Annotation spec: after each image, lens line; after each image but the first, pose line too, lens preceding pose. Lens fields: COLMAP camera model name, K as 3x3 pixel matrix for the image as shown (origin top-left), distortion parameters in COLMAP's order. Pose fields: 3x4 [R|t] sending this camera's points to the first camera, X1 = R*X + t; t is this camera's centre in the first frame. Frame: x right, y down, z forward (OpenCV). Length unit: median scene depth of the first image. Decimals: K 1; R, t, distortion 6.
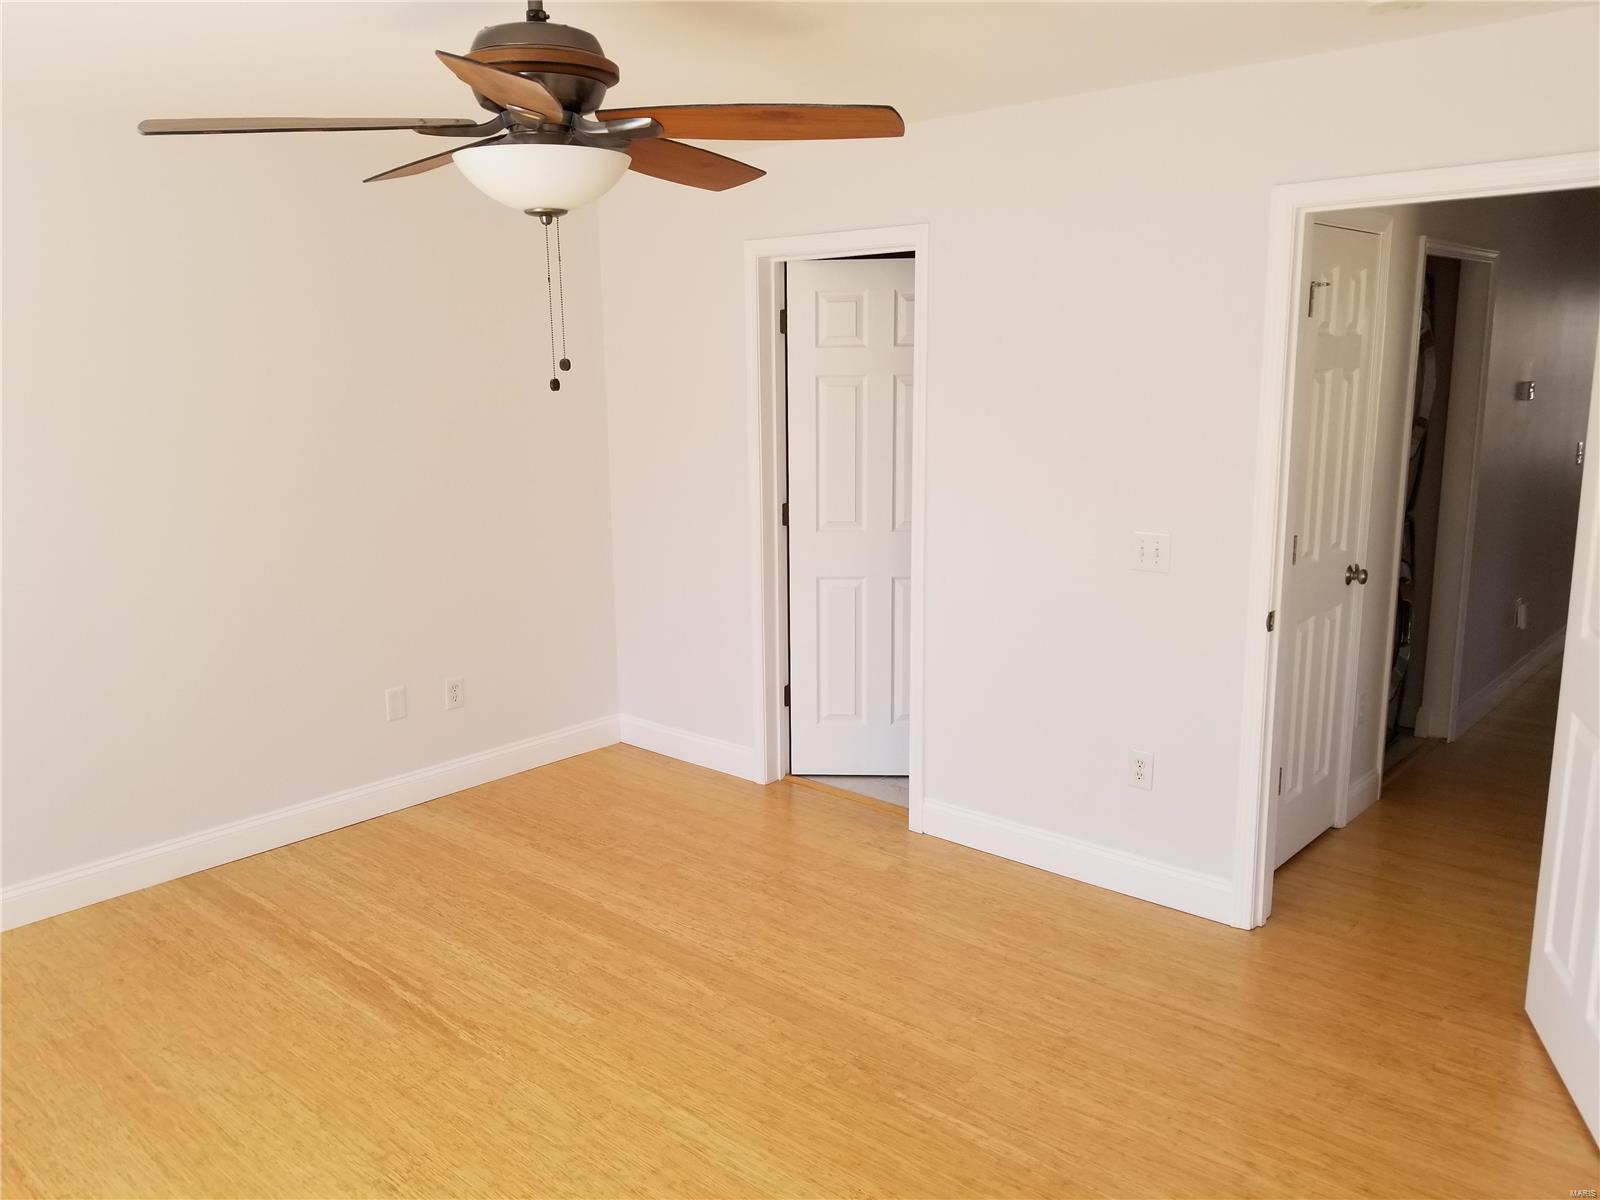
lens RADIAL K [[1251.9, 0, 793.5], [0, 1251.9, 592.9], [0, 0, 1]] dist [0.088598, -0.132601]
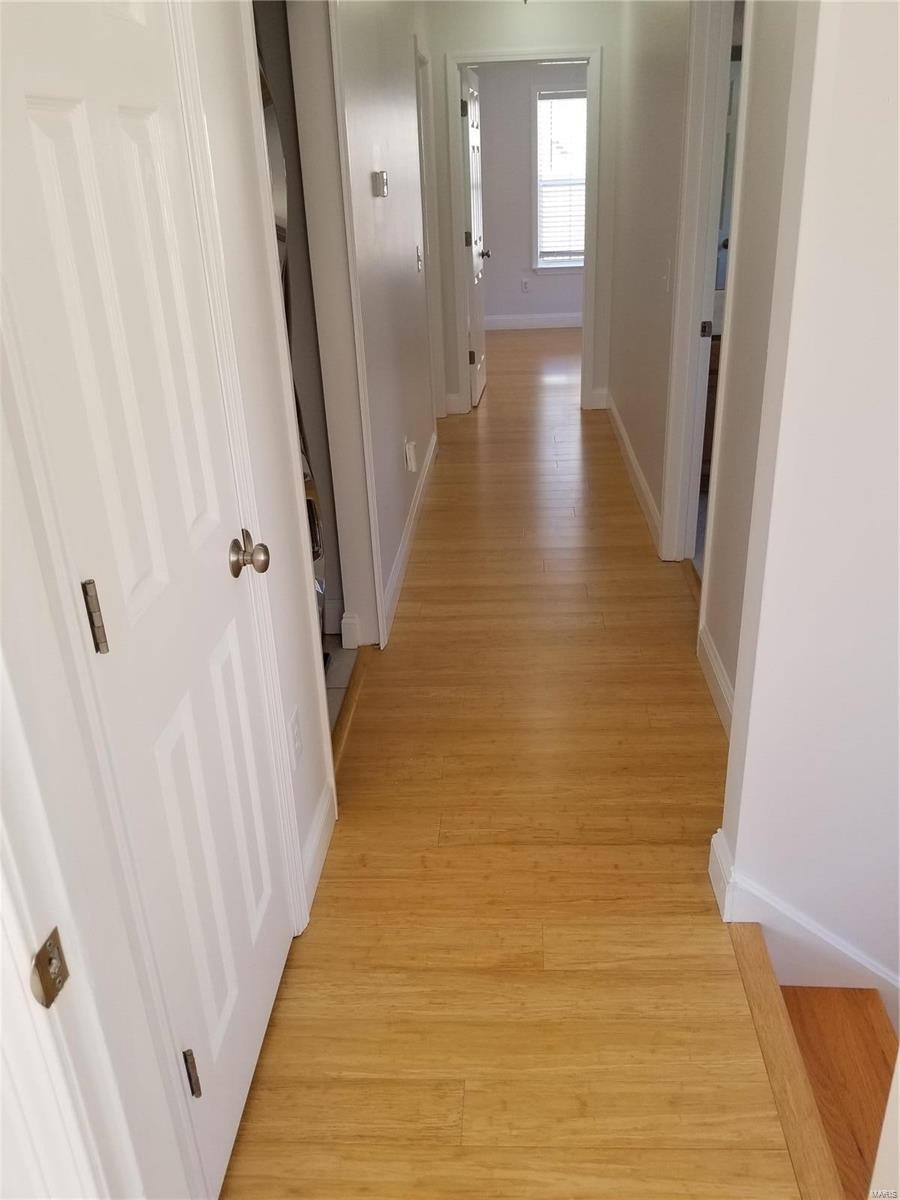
lens RADIAL K [[938.9, 0, 450.4], [0, 938.9, 587.3], [0, 0, 1]] dist [0.088598, -0.132601]
pose [[0.786430, -0.273184, 0.553984, 0.295442], [0.150700, 0.954637, 0.256824, -0.089443], [-0.599014, -0.118488, 0.791923, 0.651694]]
